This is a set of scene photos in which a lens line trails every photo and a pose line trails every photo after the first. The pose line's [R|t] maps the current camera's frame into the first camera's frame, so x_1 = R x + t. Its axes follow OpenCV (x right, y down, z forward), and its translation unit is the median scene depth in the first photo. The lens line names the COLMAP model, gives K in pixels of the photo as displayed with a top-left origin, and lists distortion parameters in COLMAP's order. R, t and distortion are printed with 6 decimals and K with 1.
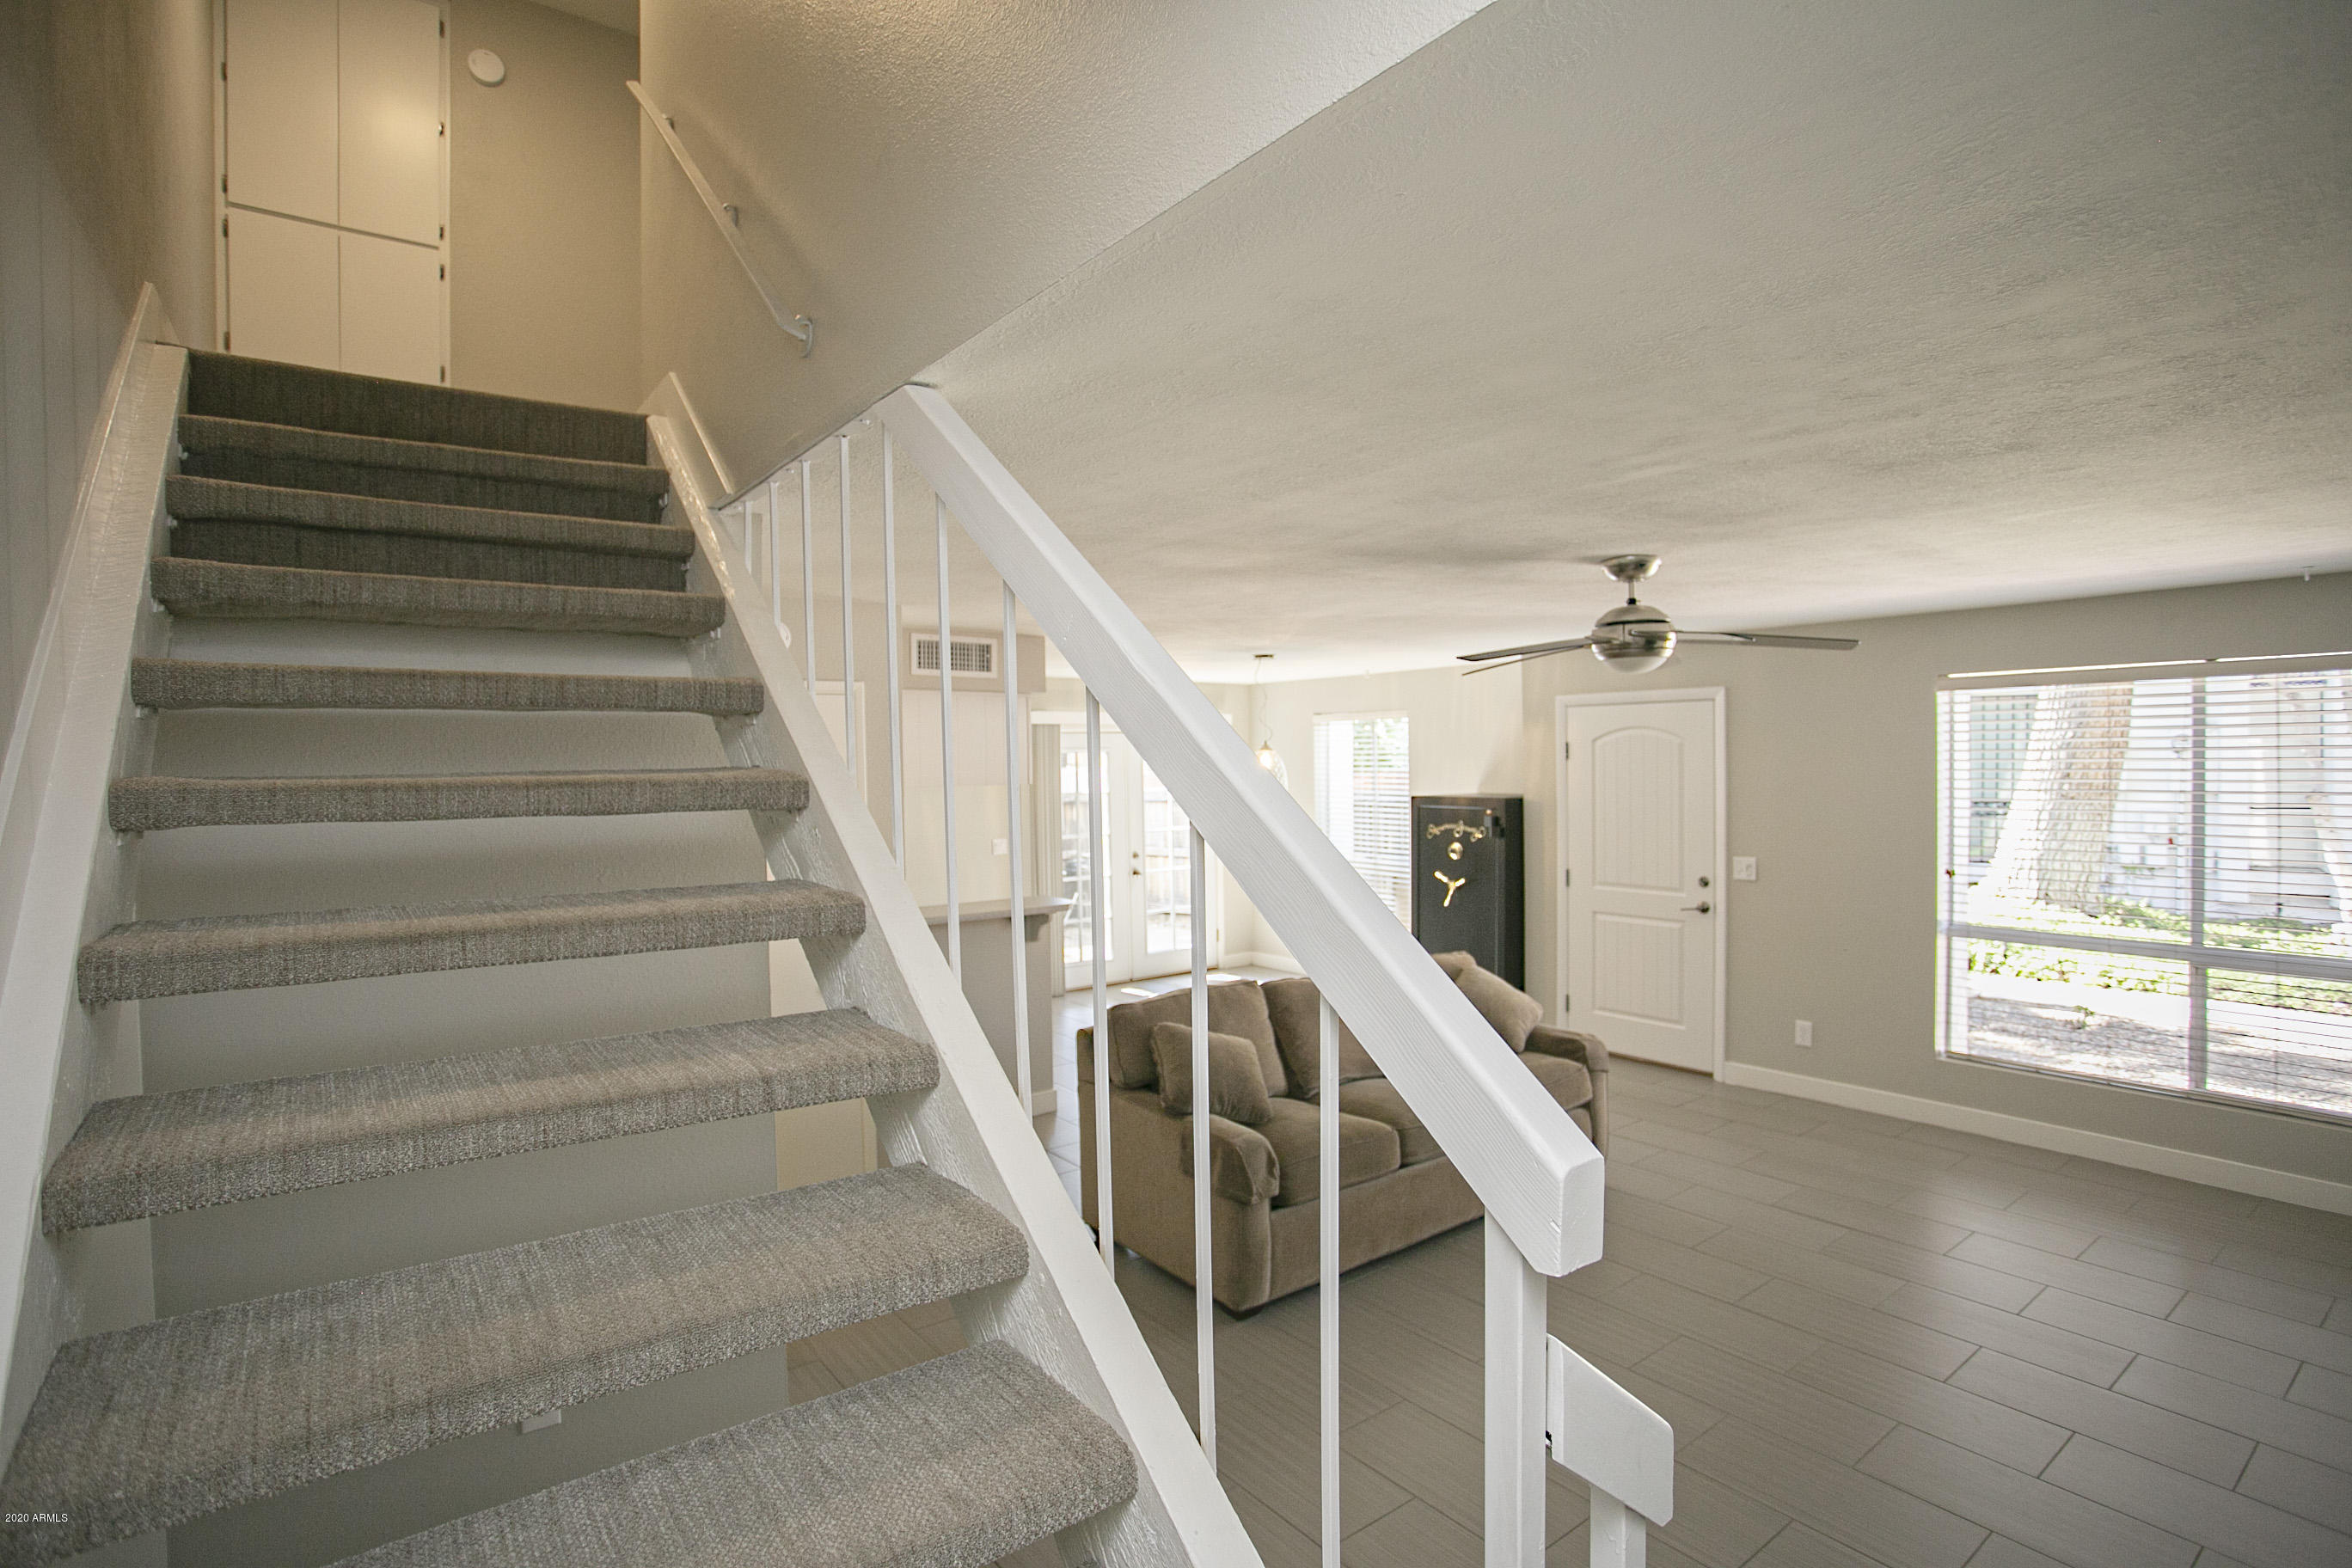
lens RADIAL K [[1153.5, 0, 1174.7], [0, 1153.5, 788.8], [0, 0, 1]] dist [-0.066903, 0.032394]
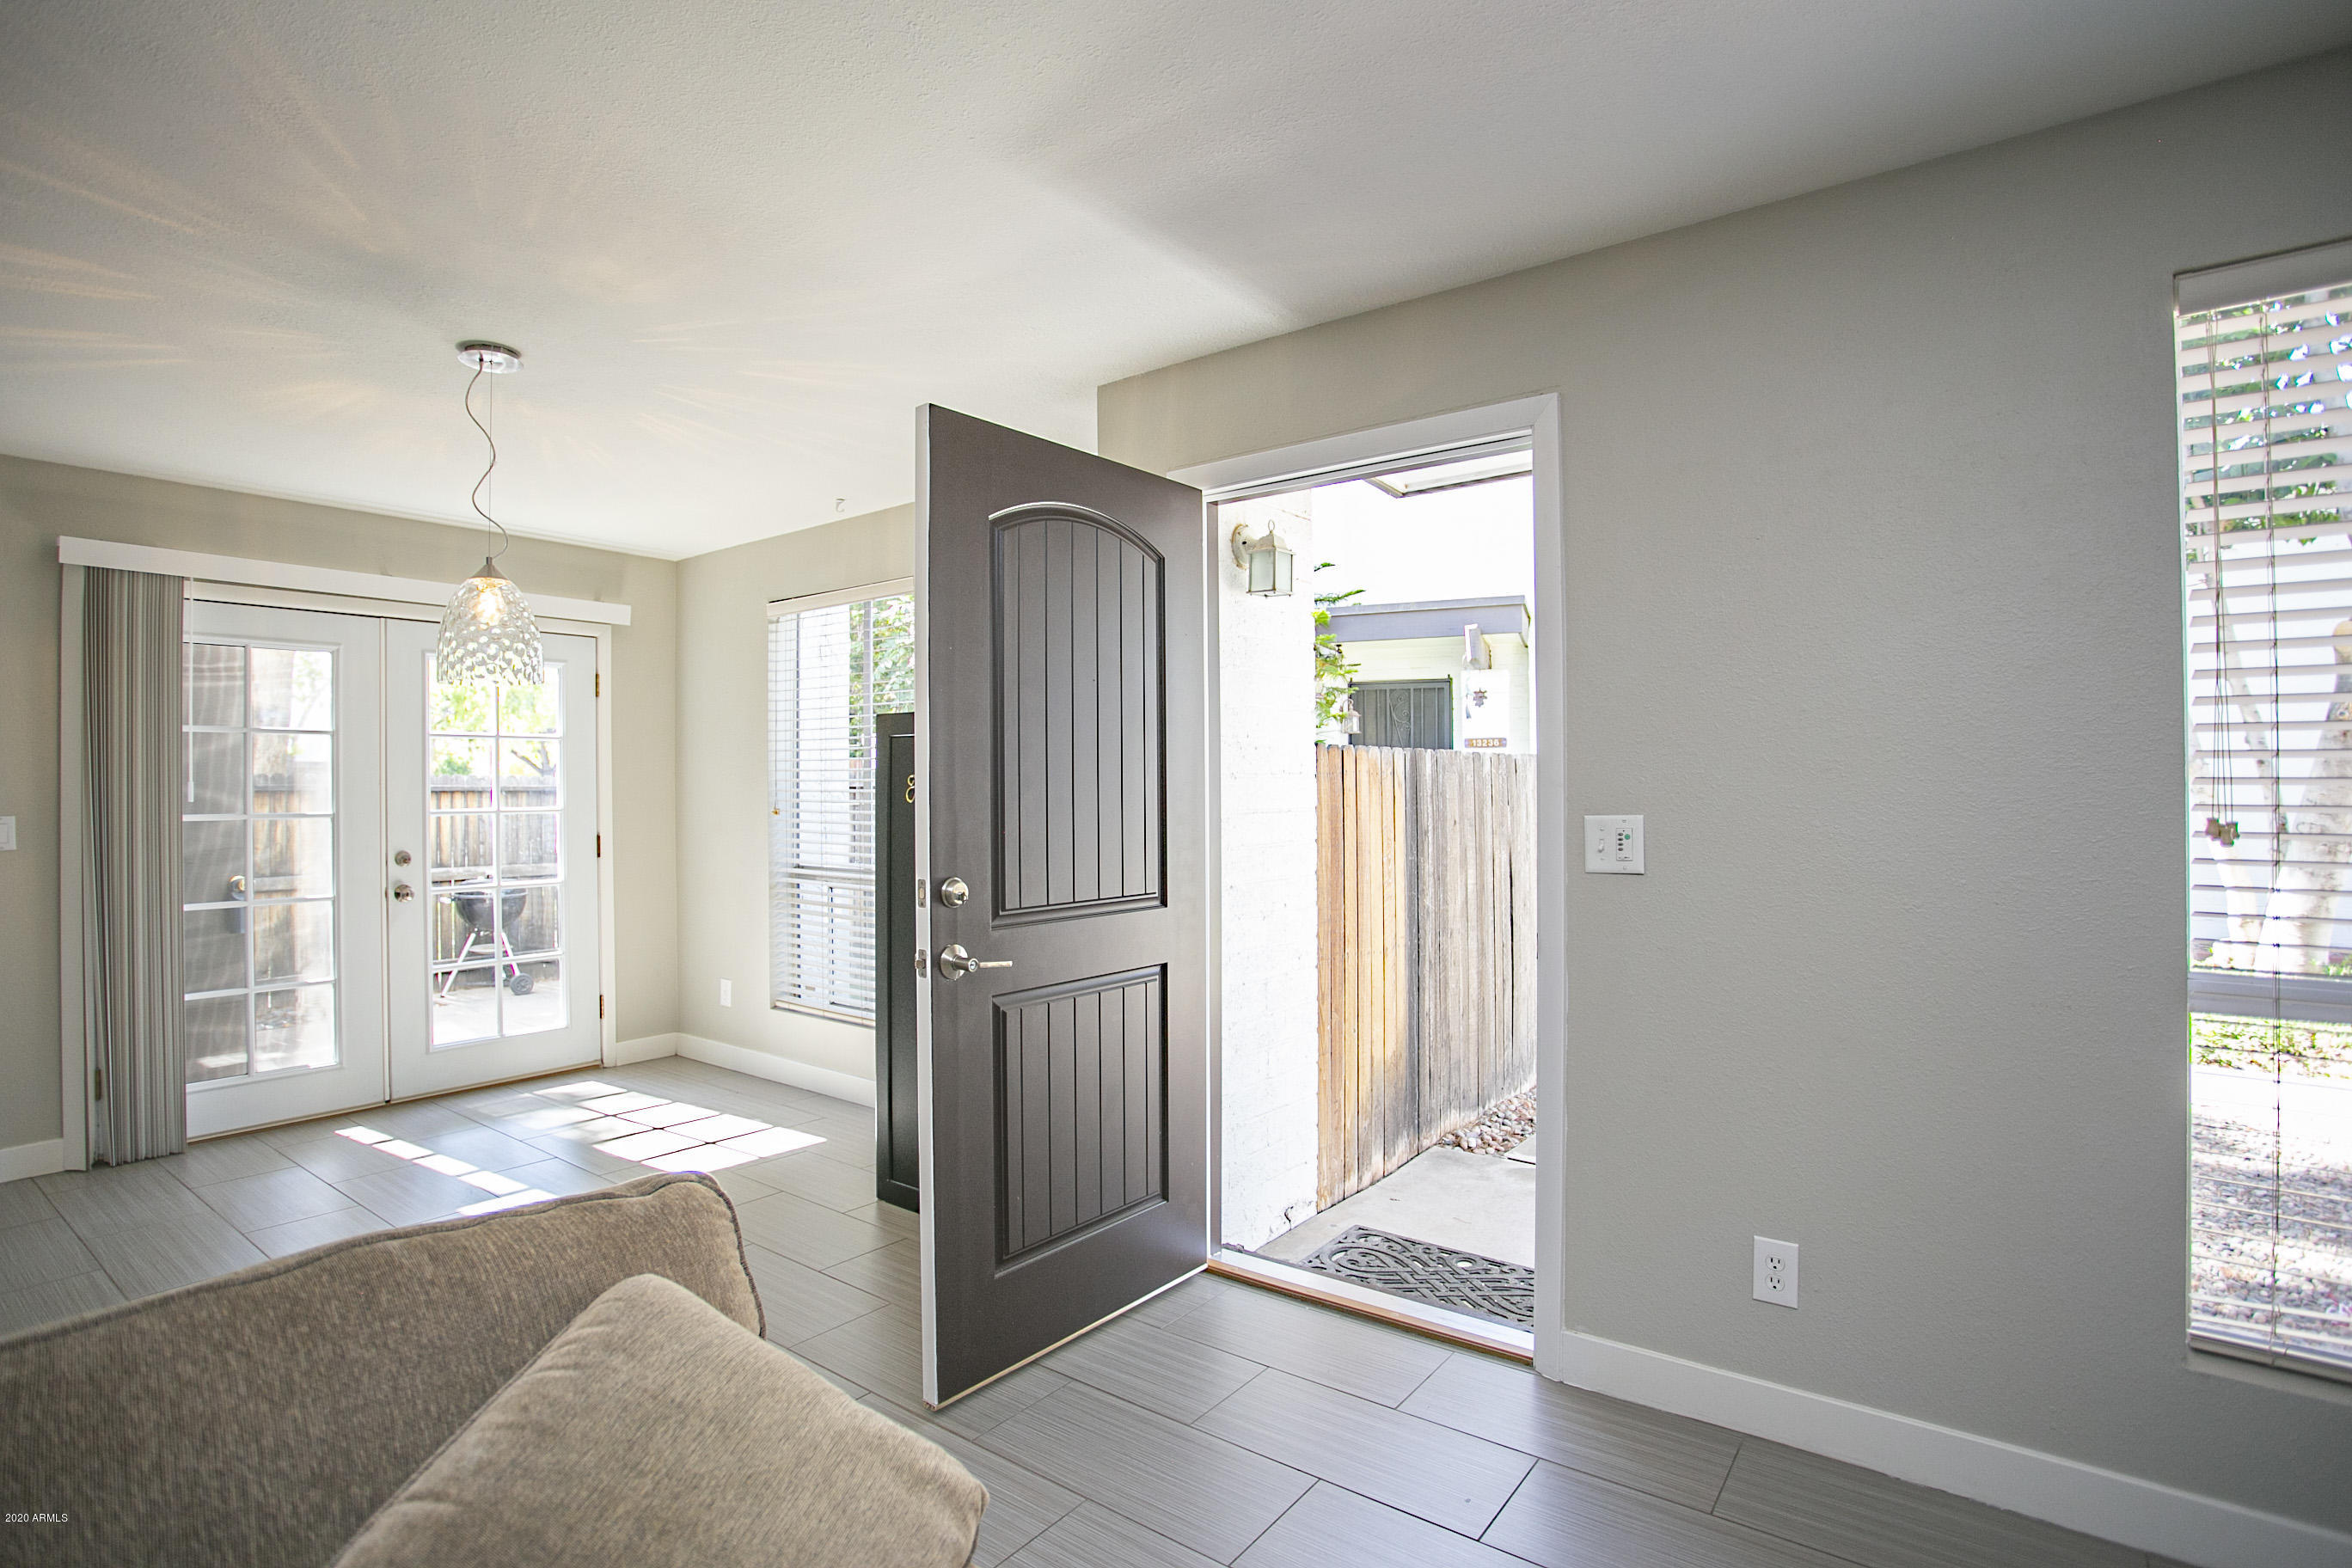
lens RADIAL K [[1157.2, 0, 1159.5], [0, 1157.2, 784.2], [0, 0, 1]] dist [-0.073939, 0.033522]
pose [[0.965640, 0.011505, 0.259628, 0.246244], [-0.002655, 0.999404, -0.034409, 0.063339], [-0.259870, 0.032537, 0.965095, 0.656194]]
